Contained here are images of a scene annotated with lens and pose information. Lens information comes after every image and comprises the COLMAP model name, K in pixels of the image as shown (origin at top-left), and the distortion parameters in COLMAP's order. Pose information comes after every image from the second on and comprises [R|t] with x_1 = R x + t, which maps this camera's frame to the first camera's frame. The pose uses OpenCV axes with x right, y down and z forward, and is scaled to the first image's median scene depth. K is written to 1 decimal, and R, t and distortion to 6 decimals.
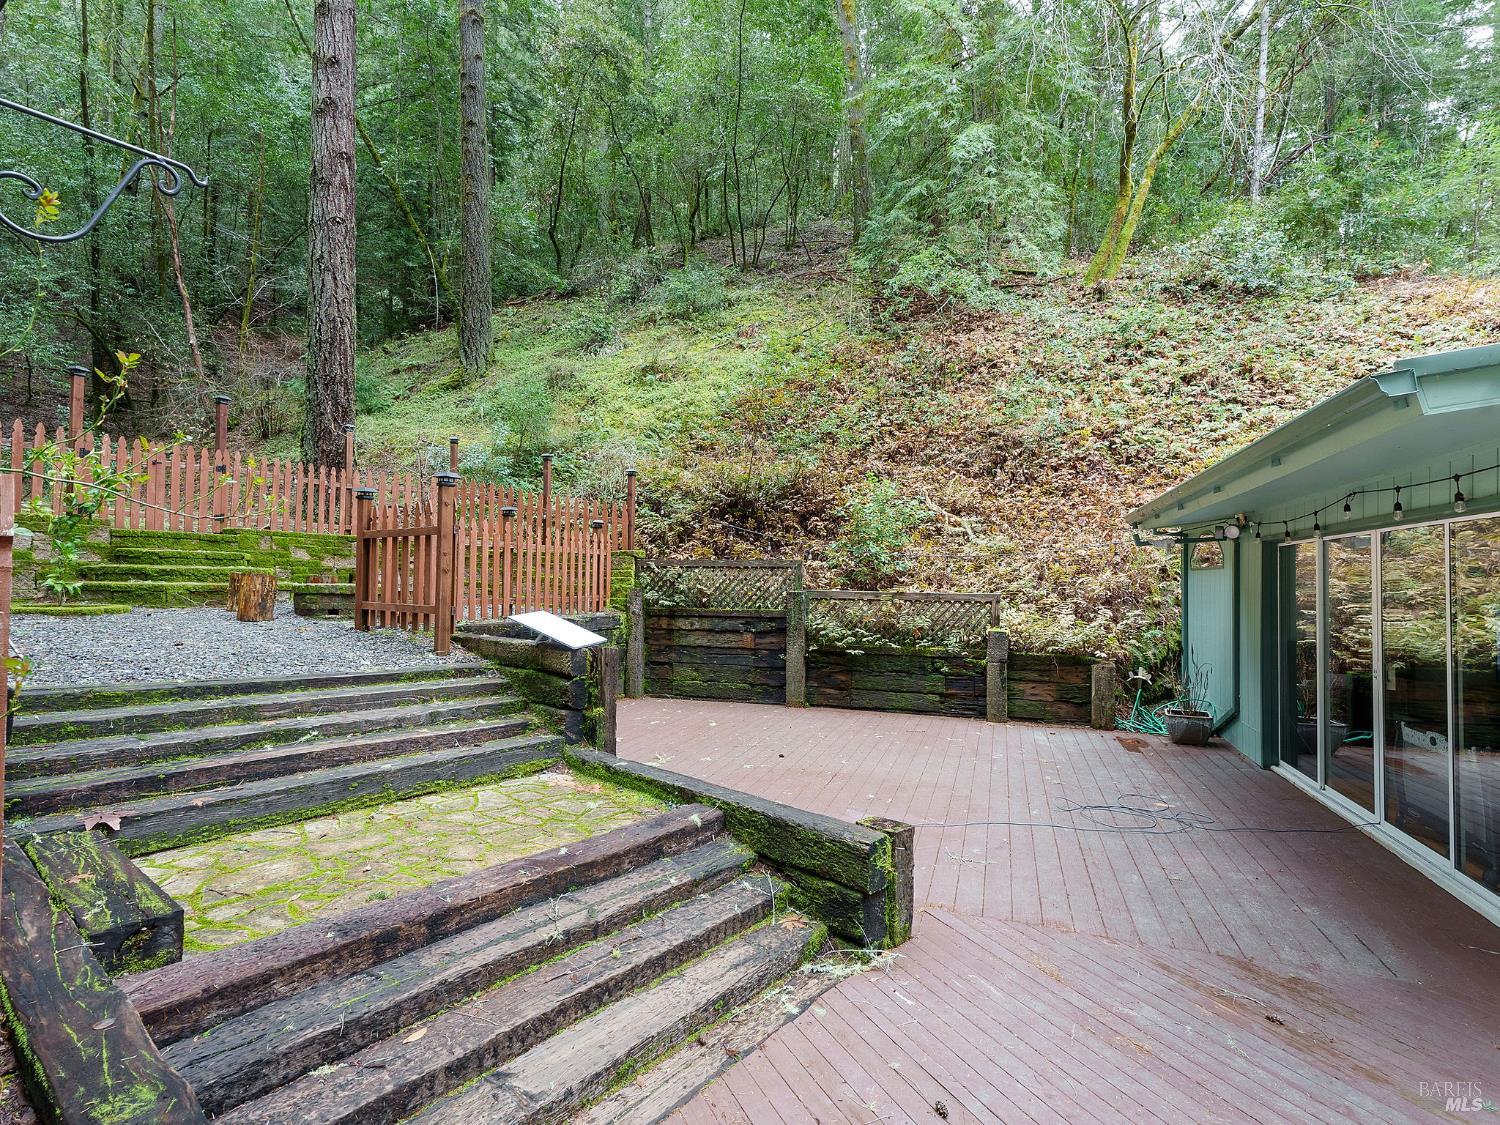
lens RADIAL K [[702.2, 0, 750.0], [0, 702.2, 562.5], [0, 0, 1]] dist [0.000824, -0.000361]
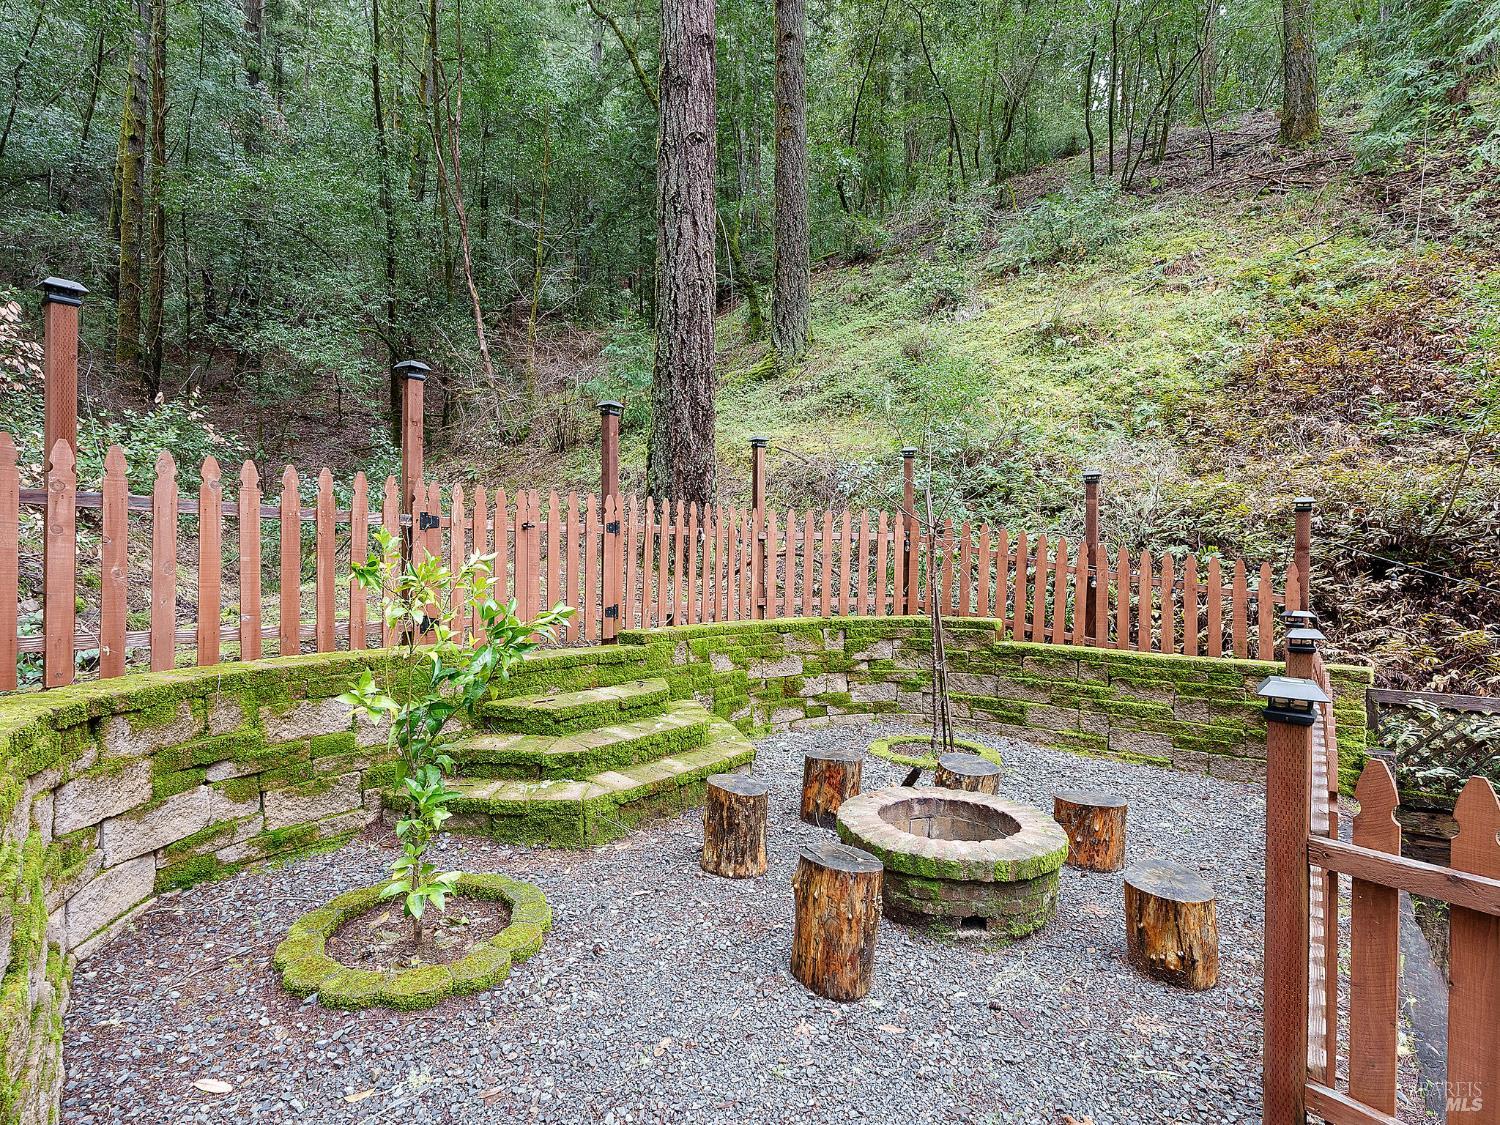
lens RADIAL K [[674.2, 0, 750.0], [0, 674.2, 562.5], [0, 0, 1]] dist [-0.000982, 0.000165]
pose [[0.967987, 0.000118, -0.251001, -0.368943], [0.007419, 0.999549, 0.029083, -0.087941], [0.250892, -0.030014, 0.967550, 0.357433]]
